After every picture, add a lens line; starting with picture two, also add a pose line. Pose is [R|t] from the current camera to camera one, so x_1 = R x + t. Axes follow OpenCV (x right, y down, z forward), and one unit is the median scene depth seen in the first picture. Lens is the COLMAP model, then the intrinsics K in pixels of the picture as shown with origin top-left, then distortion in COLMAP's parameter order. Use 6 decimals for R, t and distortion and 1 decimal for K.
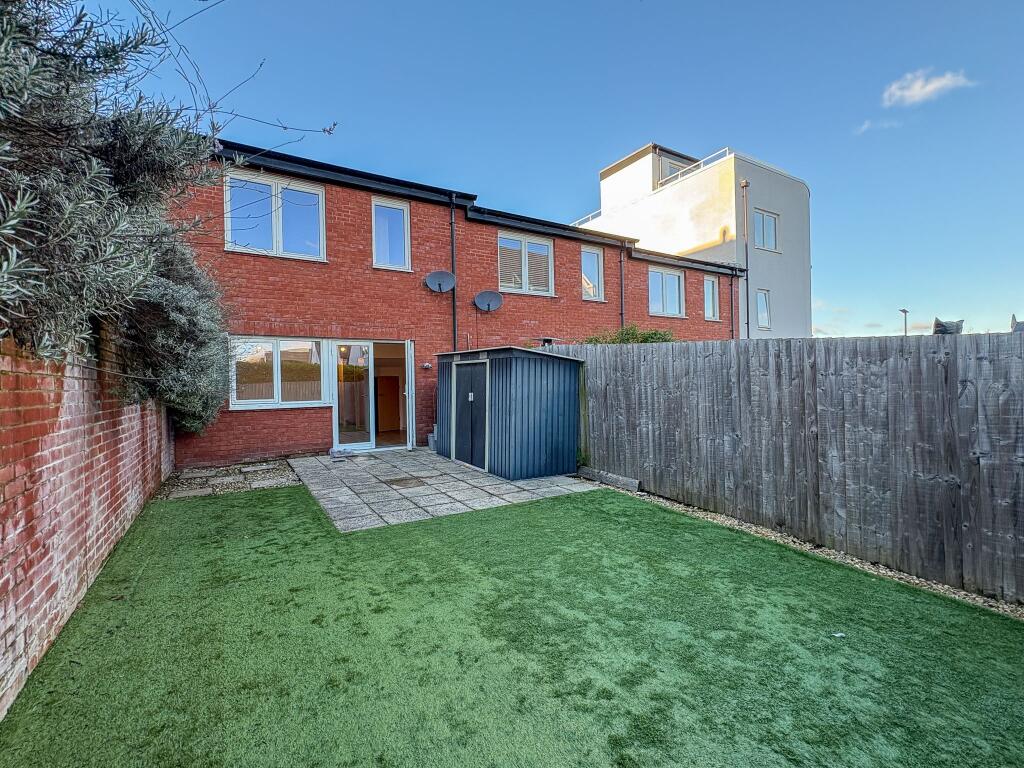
lens RADIAL K [[461.4, 0, 511.2], [0, 461.4, 383.9], [0, 0, 1]] dist [-0.004360, 0.001543]
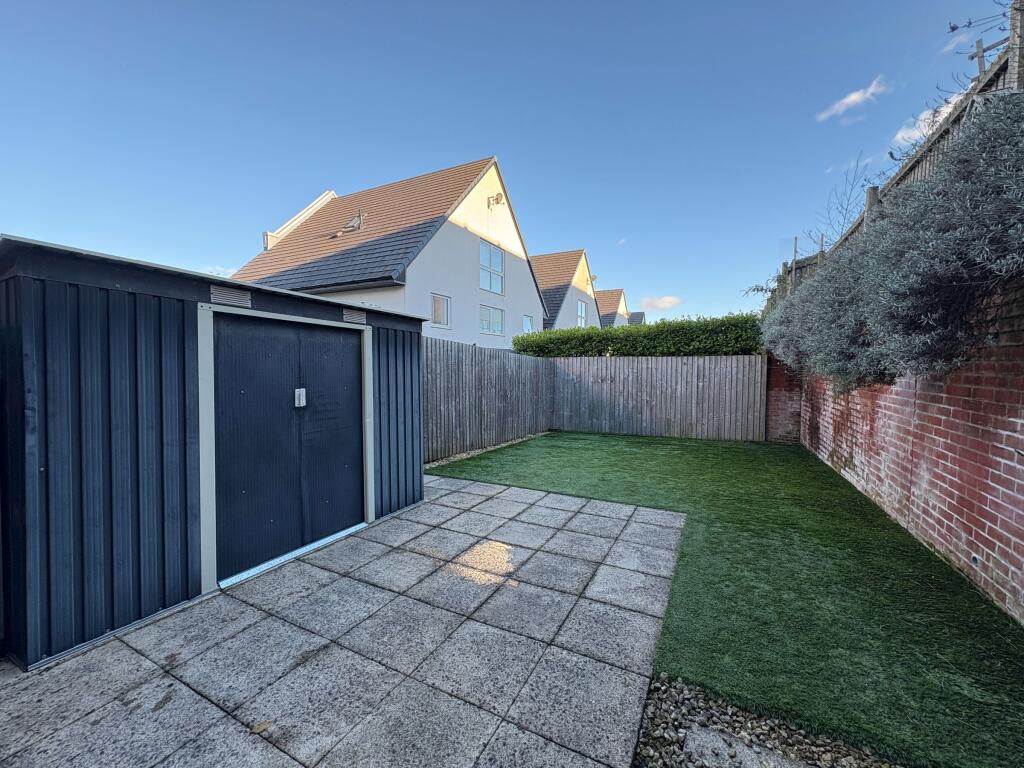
lens RADIAL K [[407.6, 0, 511.8], [0, 407.6, 383.3], [0, 0, 1]] dist [-0.002205, 0.000275]
pose [[-0.521841, -0.023241, 0.852726, -0.484324], [0.005053, 0.999527, 0.030335, 0.002676], [-0.853028, 0.020139, -0.521477, 0.934996]]
